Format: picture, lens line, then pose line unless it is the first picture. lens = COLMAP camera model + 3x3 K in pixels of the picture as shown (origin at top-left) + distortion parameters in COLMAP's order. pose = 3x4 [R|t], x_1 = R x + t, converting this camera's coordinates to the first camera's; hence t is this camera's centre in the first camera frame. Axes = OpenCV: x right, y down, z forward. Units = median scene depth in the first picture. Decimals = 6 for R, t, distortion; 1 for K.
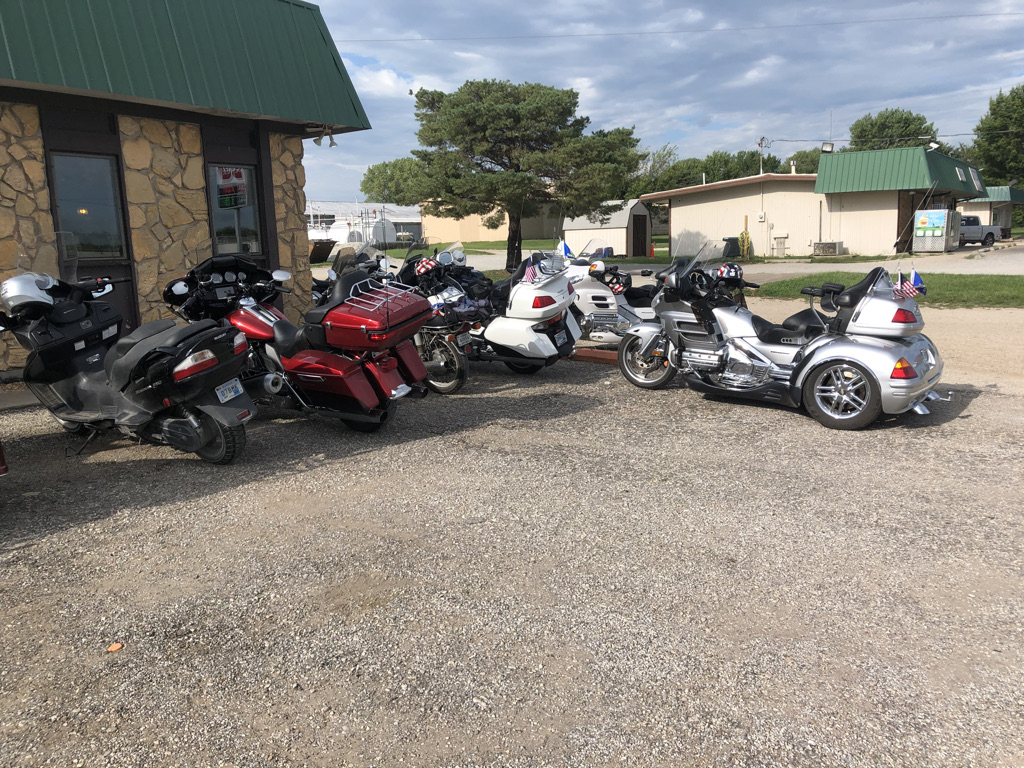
lens RADIAL K [[863.1, 0, 507.6], [0, 863.1, 388.3], [0, 0, 1]] dist [0.046939, -0.033367]
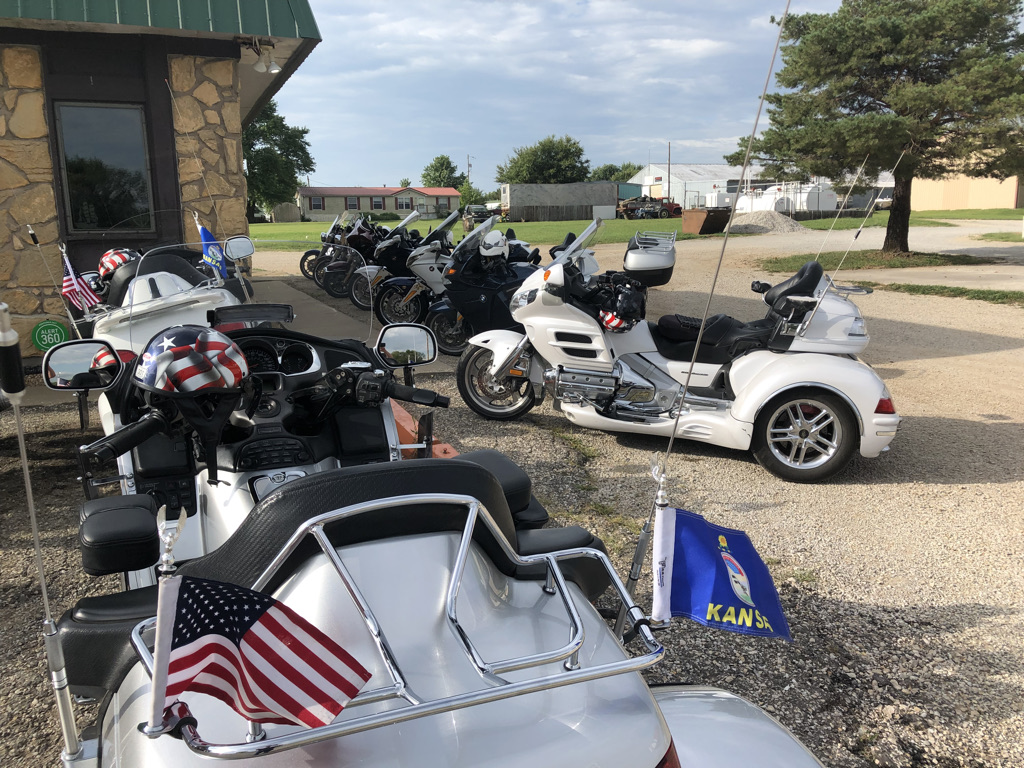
lens RADIAL K [[863.1, 0, 512.2], [0, 863.1, 377.3], [0, 0, 1]] dist [0.046939, -0.033367]
pose [[0.849075, 0.112461, -0.516163, 0.130239], [-0.099389, 0.993636, 0.052999, -0.040351], [0.518838, 0.006301, 0.854849, 0.213642]]
